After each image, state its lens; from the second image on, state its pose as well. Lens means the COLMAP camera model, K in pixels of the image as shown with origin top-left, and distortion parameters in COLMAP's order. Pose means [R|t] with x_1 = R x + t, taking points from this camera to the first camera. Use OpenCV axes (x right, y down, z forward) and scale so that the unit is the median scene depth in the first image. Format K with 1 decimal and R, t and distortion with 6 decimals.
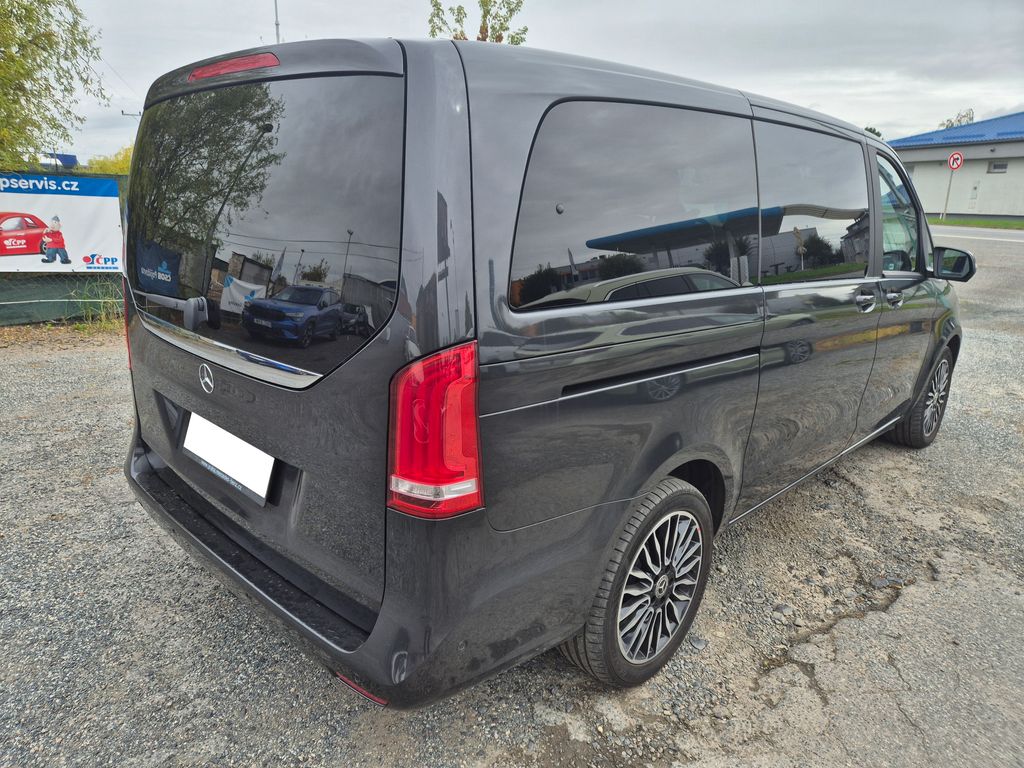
lens RADIAL K [[689.0, 0, 501.4], [0, 689.0, 380.7], [0, 0, 1]] dist [0.031137, -0.030351]
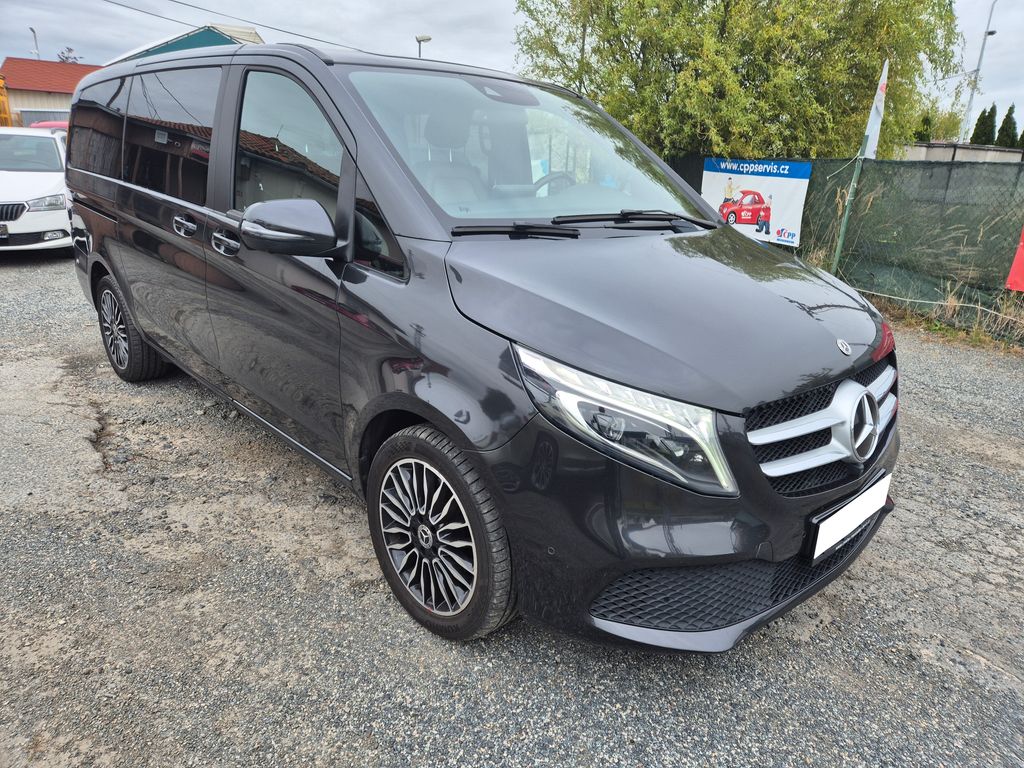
lens RADIAL K [[689.0, 0, 515.7], [0, 689.0, 385.0], [0, 0, 1]] dist [0.031137, -0.030351]
pose [[-0.033770, 0.279646, -0.959509, 1.169223], [-0.289841, 0.916058, 0.277183, -0.251609], [0.956479, 0.287466, 0.050118, 1.105420]]
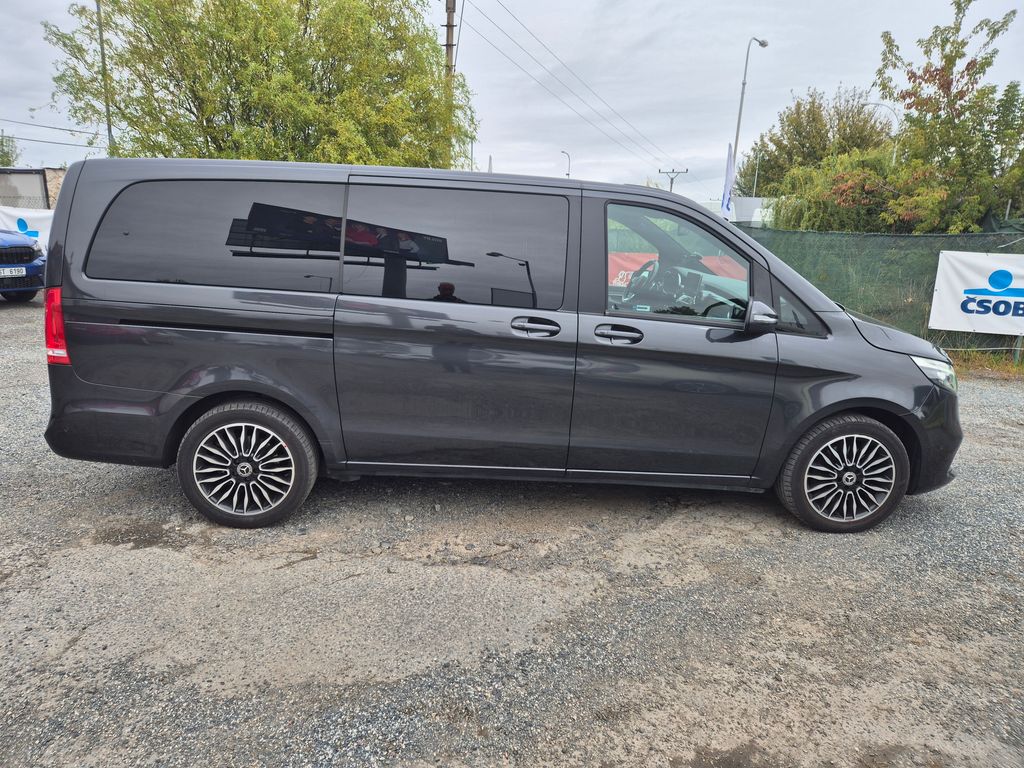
lens RADIAL K [[689.0, 0, 508.5], [0, 689.0, 380.0], [0, 0, 1]] dist [0.031137, -0.030351]
pose [[0.761121, 0.159213, -0.628766, 0.908938], [-0.196497, 0.980449, 0.010405, -0.024765], [0.618130, 0.115631, 0.777525, 0.054108]]
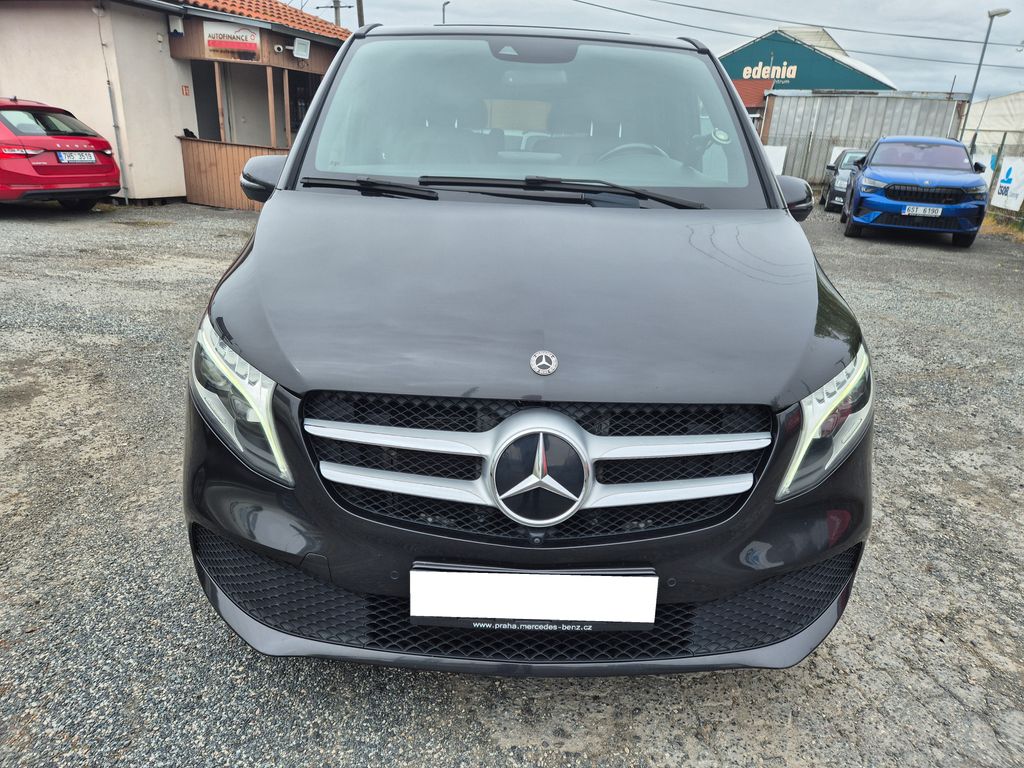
lens RADIAL K [[689.0, 0, 506.0], [0, 689.0, 386.8], [0, 0, 1]] dist [0.031137, -0.030351]
pose [[-0.698648, 0.187584, -0.690437, 0.934130], [-0.242905, 0.845511, 0.475509, -0.362021], [0.672970, 0.499924, -0.545150, 1.539577]]
